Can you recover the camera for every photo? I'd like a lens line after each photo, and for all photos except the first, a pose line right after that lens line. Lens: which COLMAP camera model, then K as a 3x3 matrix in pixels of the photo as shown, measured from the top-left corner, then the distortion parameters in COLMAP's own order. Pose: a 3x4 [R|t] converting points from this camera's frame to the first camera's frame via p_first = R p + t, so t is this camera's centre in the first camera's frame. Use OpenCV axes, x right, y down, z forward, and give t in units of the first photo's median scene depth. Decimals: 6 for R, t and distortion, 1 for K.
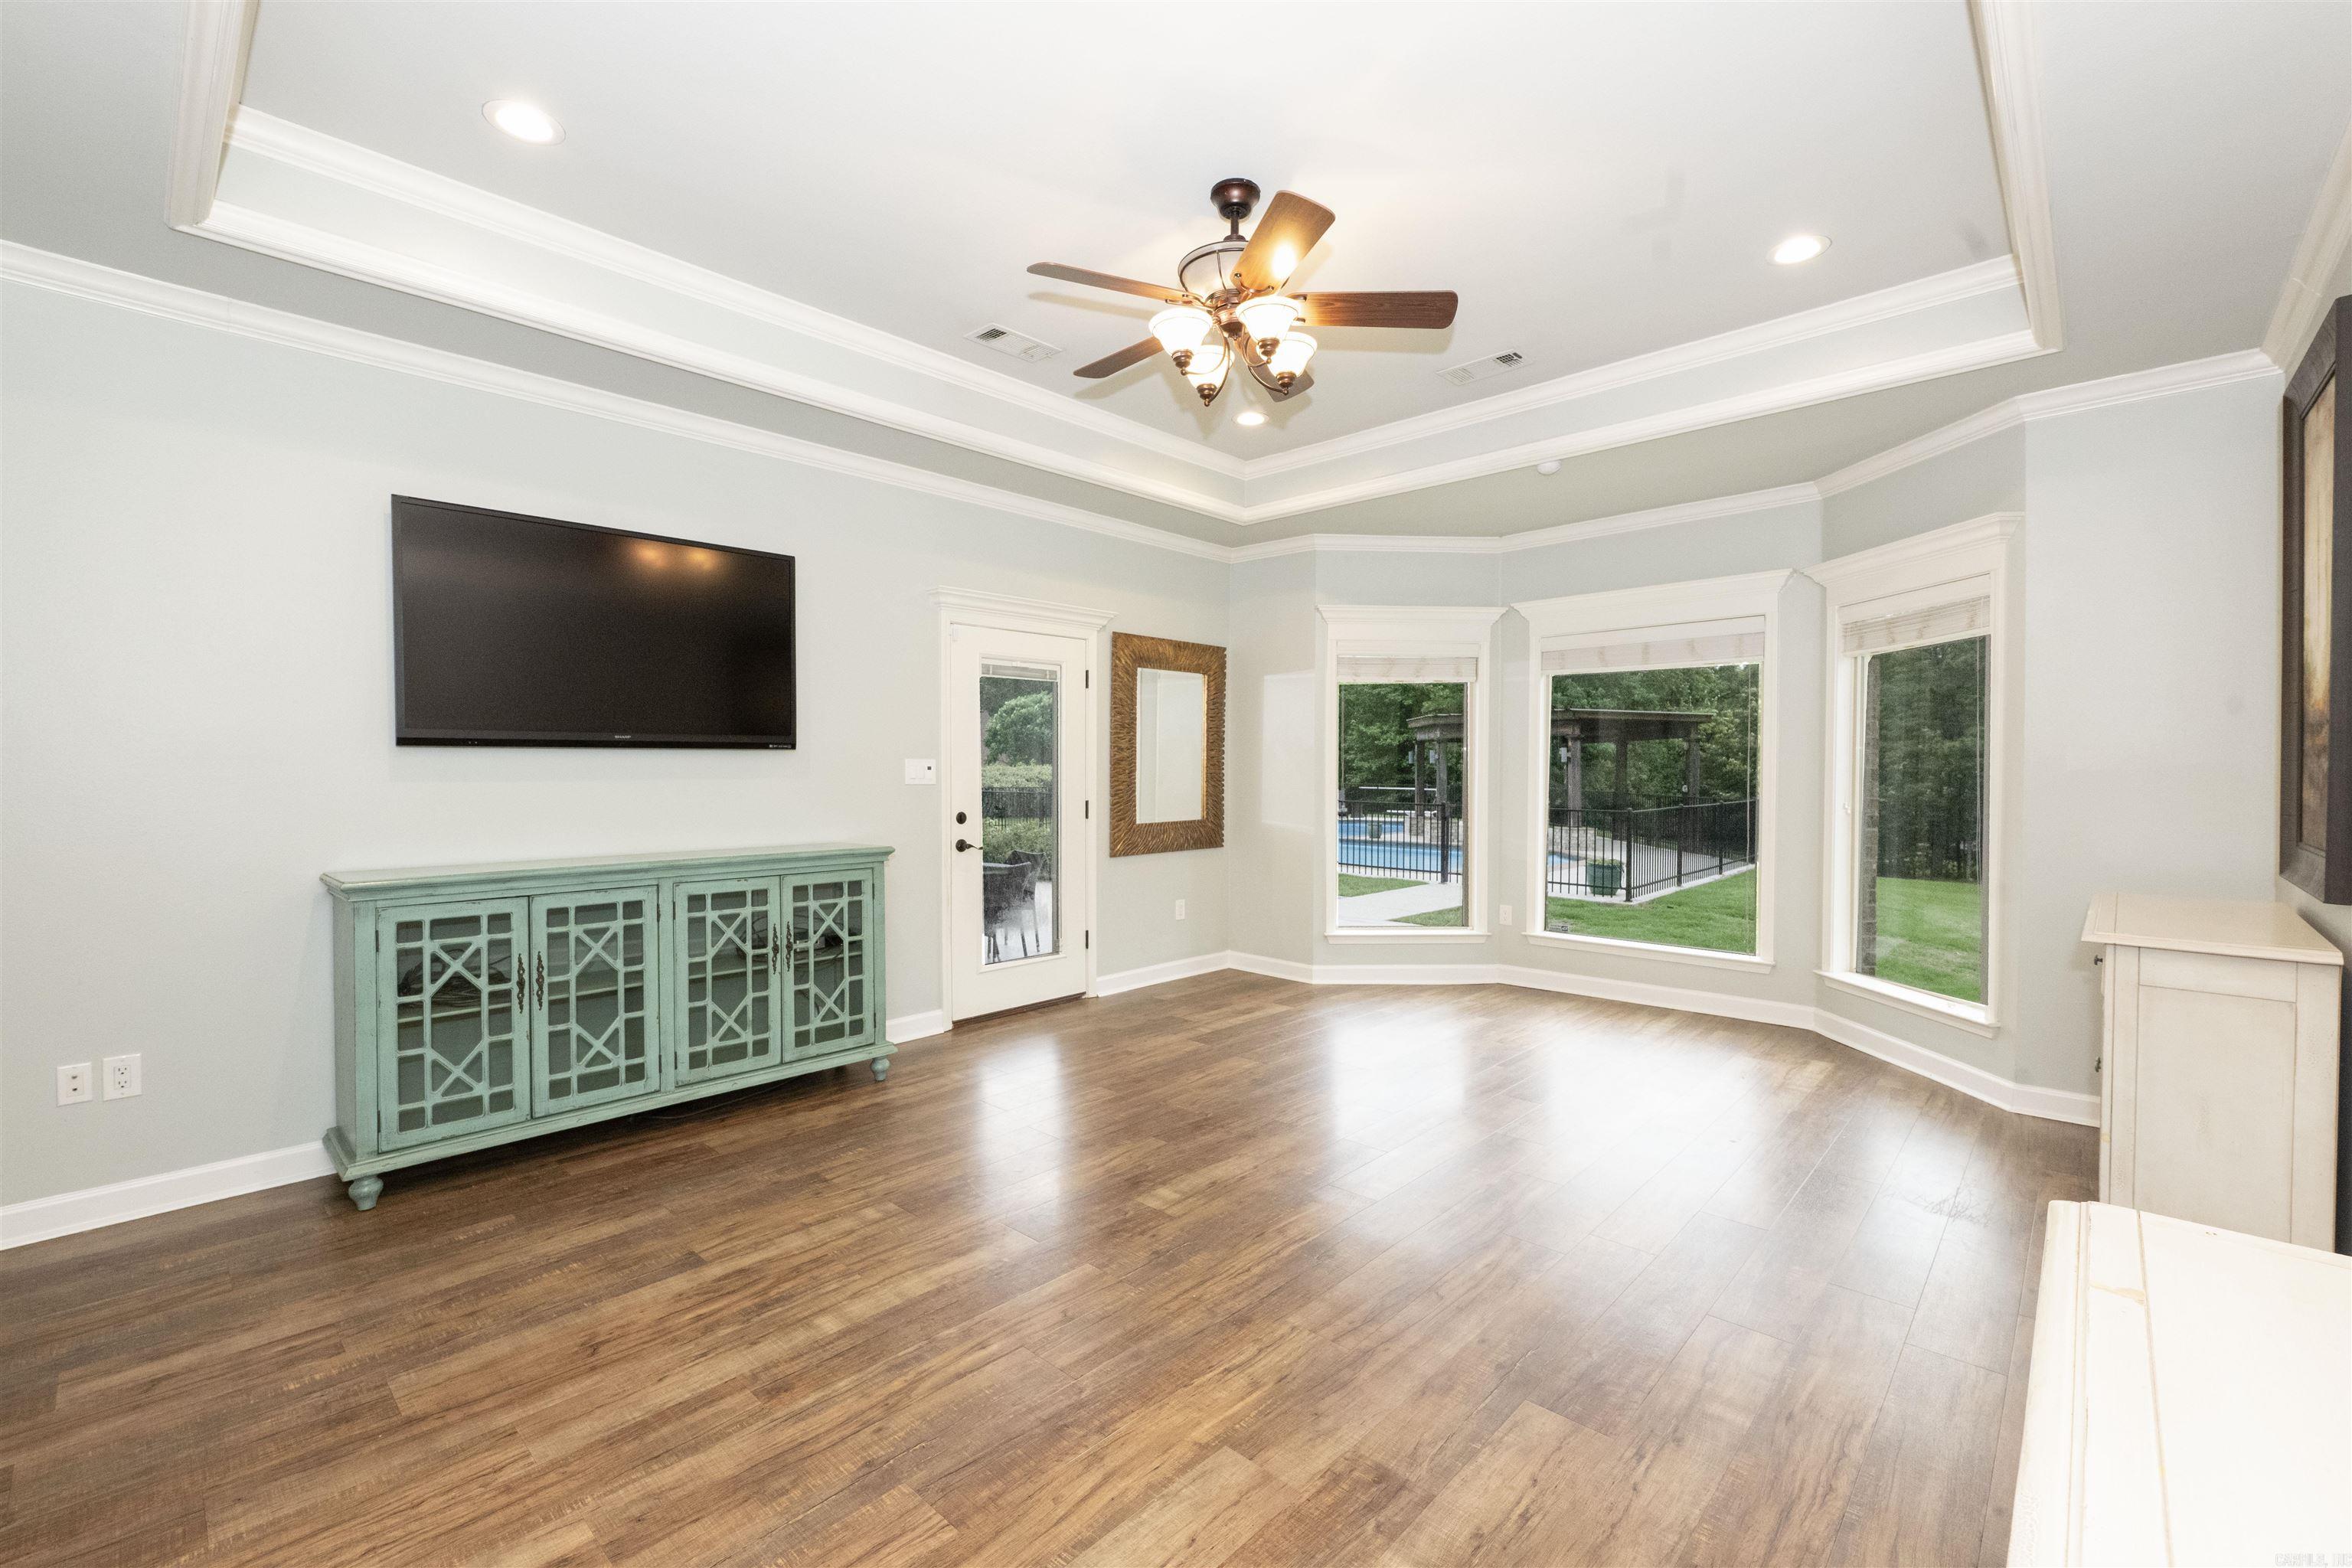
lens RADIAL K [[986.0, 0, 1167.6], [0, 986.0, 786.1], [0, 0, 1]] dist [0.000729, -0.000604]
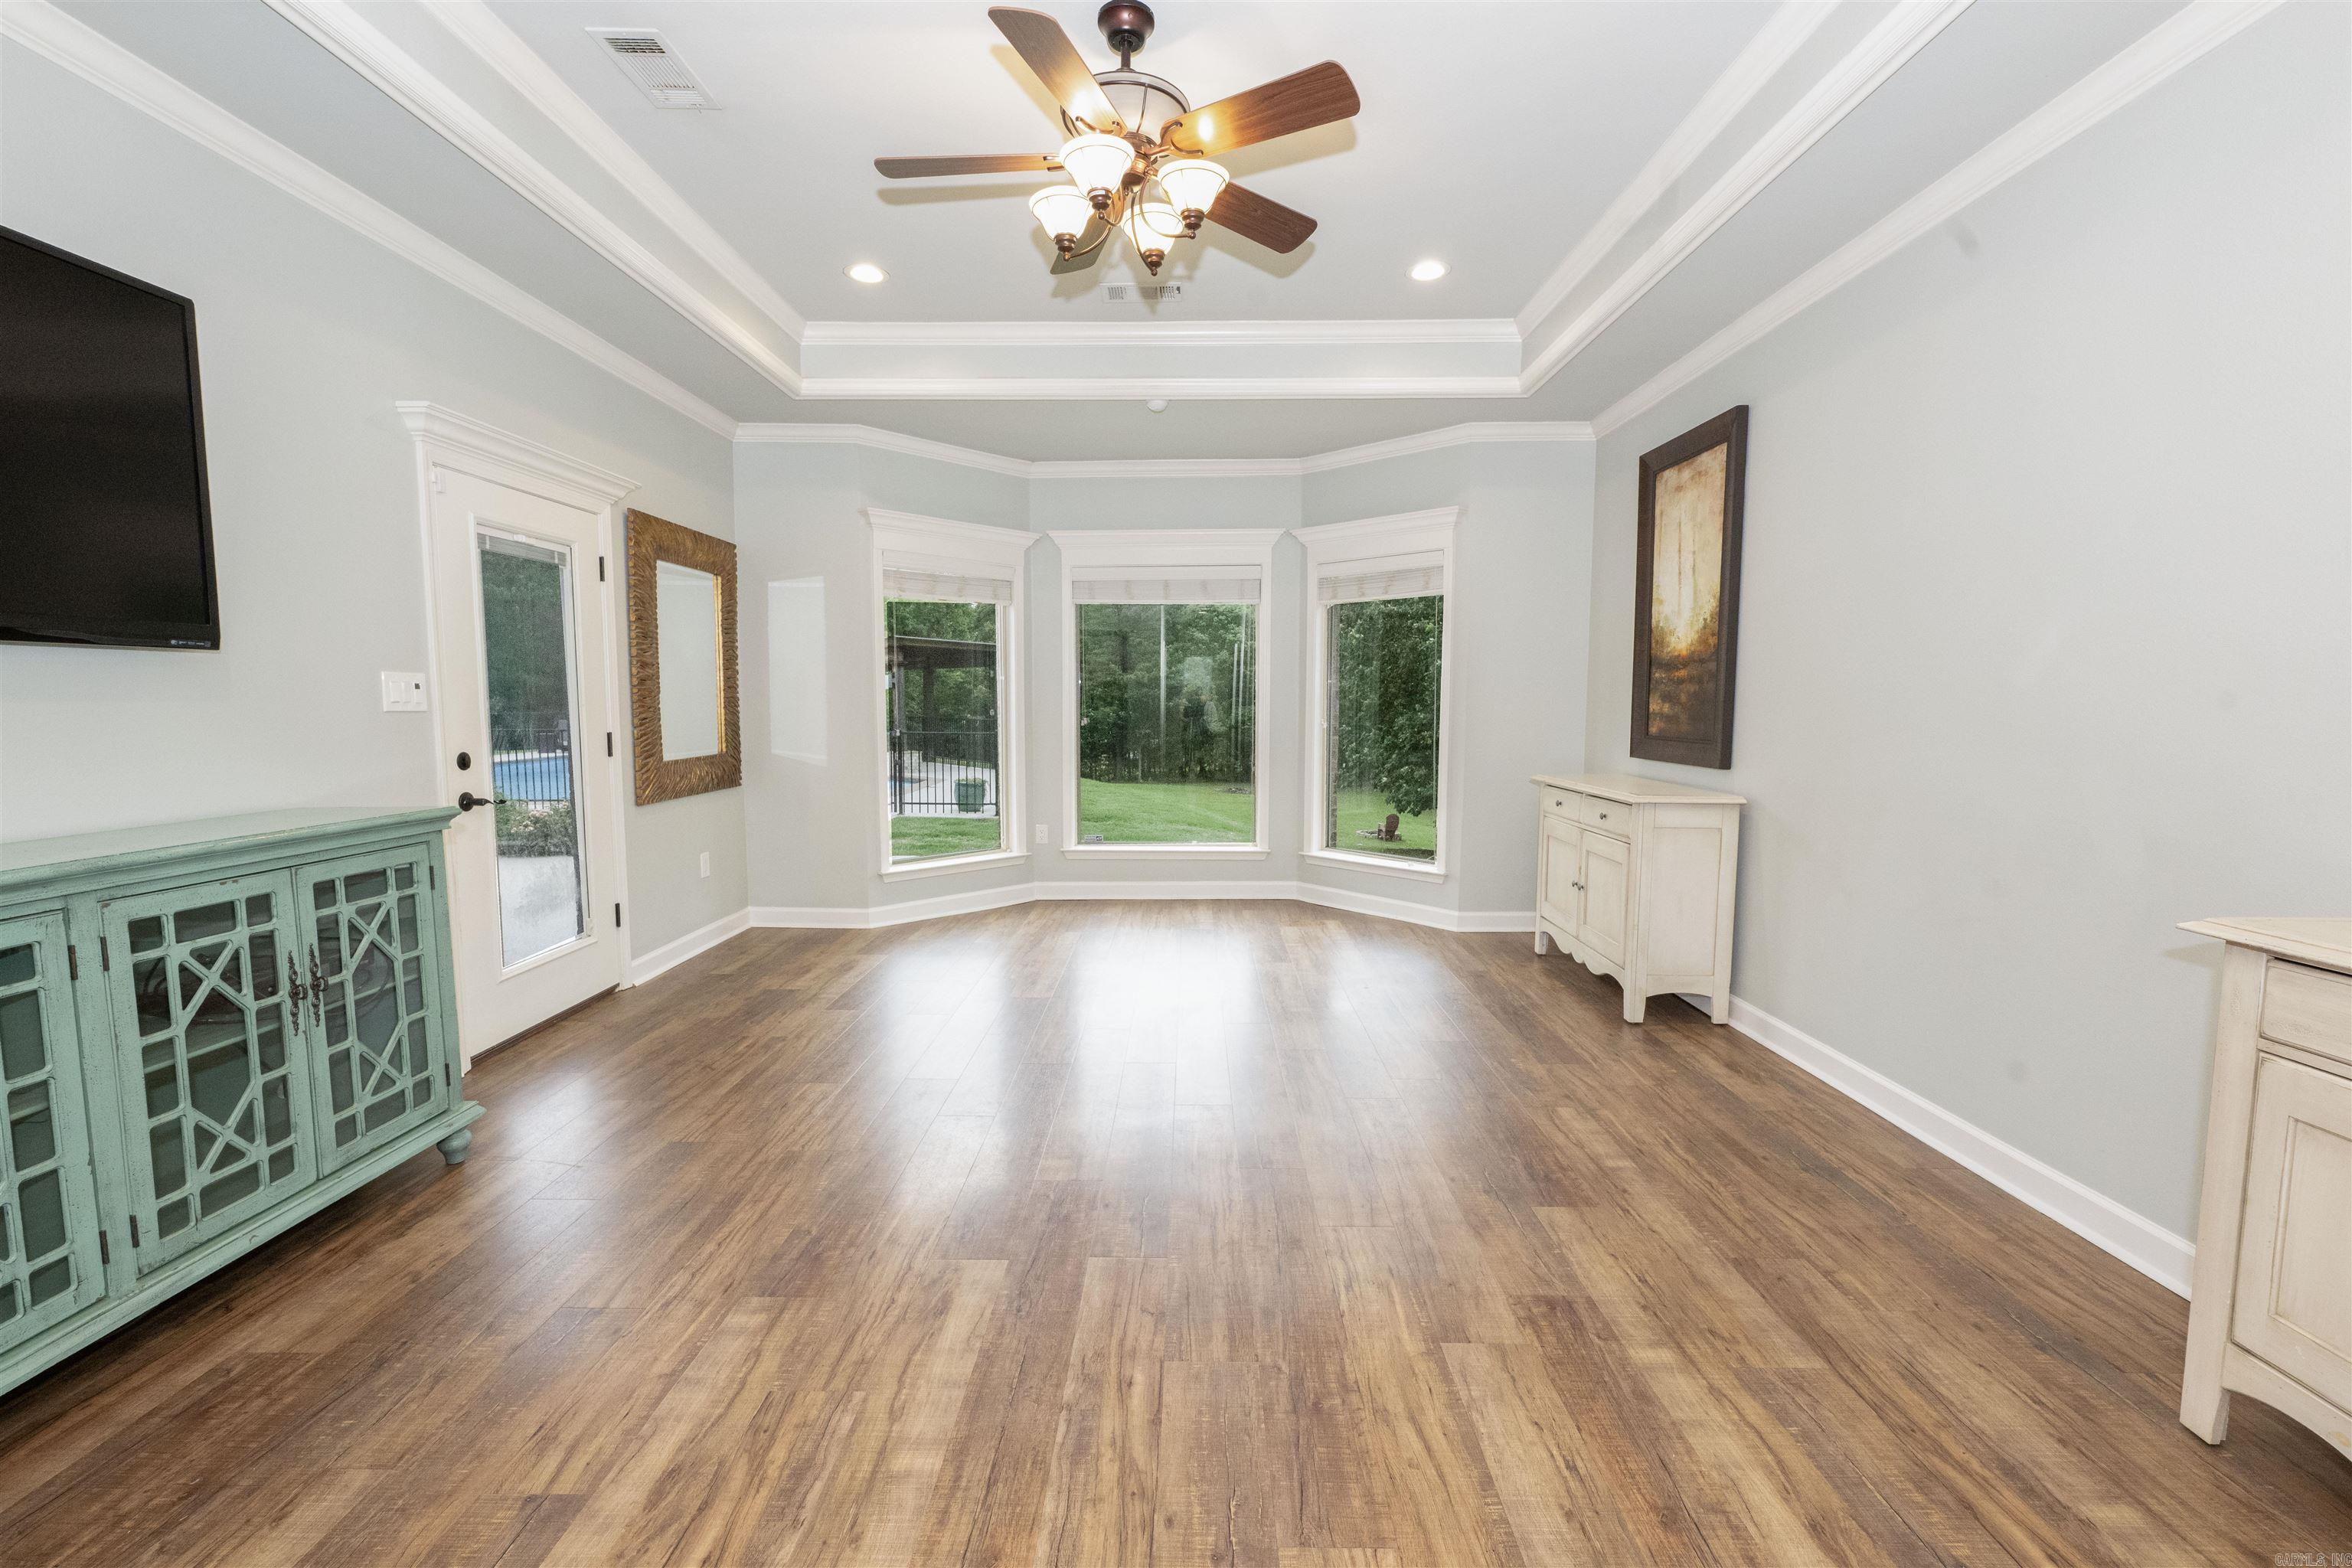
lens RADIAL K [[986.0, 0, 1167.6], [0, 986.0, 786.1], [0, 0, 1]] dist [0.000729, -0.000604]
pose [[0.739630, -0.058967, 0.670426, -0.391408], [0.011296, 0.997102, 0.075238, 0.005219], [-0.672919, -0.048075, 0.738152, 0.224309]]
